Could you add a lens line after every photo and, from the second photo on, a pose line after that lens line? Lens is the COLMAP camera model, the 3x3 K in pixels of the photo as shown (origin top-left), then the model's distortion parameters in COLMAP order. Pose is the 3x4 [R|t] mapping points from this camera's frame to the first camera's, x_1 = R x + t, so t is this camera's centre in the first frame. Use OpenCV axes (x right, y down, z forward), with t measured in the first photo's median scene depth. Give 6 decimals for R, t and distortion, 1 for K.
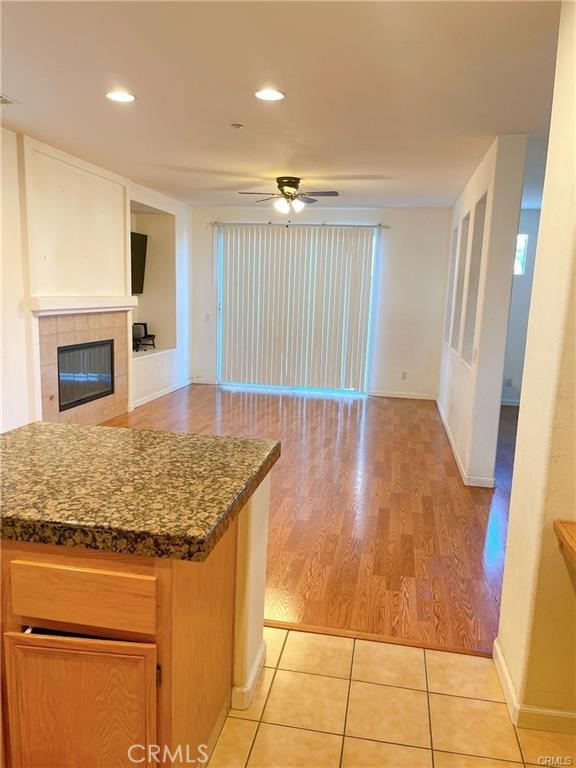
lens RADIAL K [[576.6, 0, 290.0], [0, 576.6, 385.5], [0, 0, 1]] dist [0.058346, -0.066670]
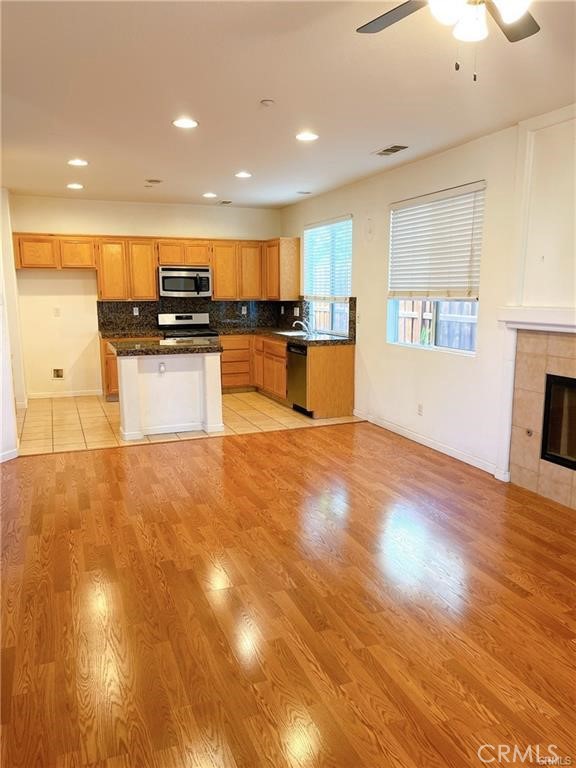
lens RADIAL K [[576.6, 0, 290.4], [0, 576.6, 390.6], [0, 0, 1]] dist [0.058346, -0.066670]
pose [[-0.843647, 0.058233, -0.533731, 0.251137], [-0.116141, 0.950770, 0.287313, -0.195215], [0.524186, 0.304378, -0.795351, 1.247693]]
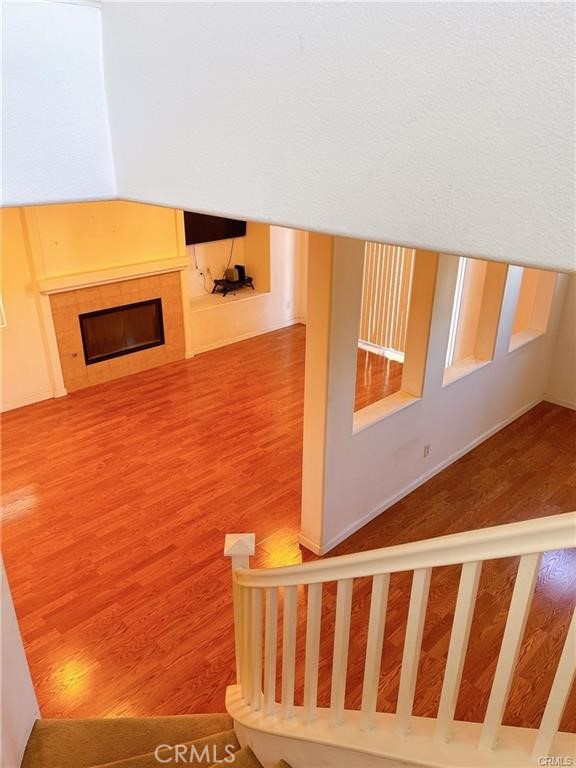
lens RADIAL K [[576.6, 0, 287.0], [0, 576.6, 388.0], [0, 0, 1]] dist [0.058346, -0.066670]
pose [[0.825313, 0.205336, -0.526018, 0.543954], [-0.070449, 0.961705, 0.264878, -0.235280], [0.560264, -0.181549, 0.808174, 0.206639]]
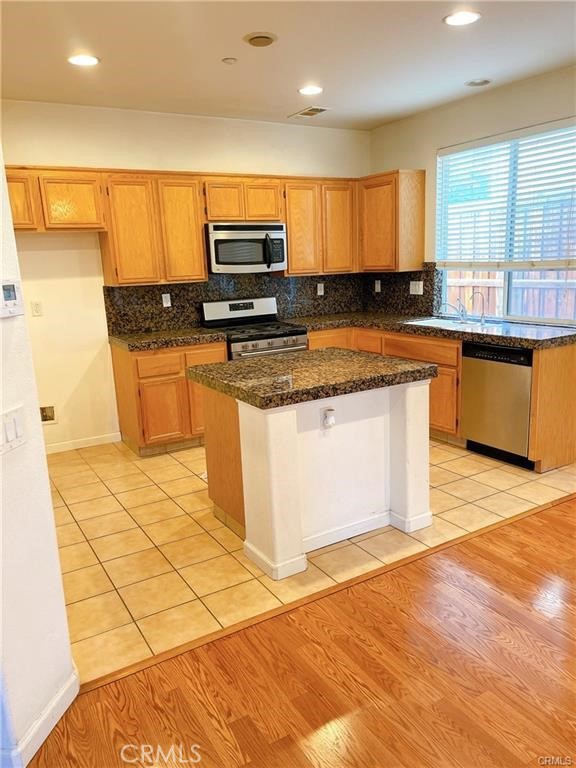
lens RADIAL K [[576.6, 0, 290.6], [0, 576.6, 391.5], [0, 0, 1]] dist [0.058346, -0.066670]
pose [[-0.748633, 0.143546, -0.647259, 0.241659], [-0.094980, 0.942988, 0.318987, -0.099455], [0.656146, 0.300280, -0.692318, 0.661623]]
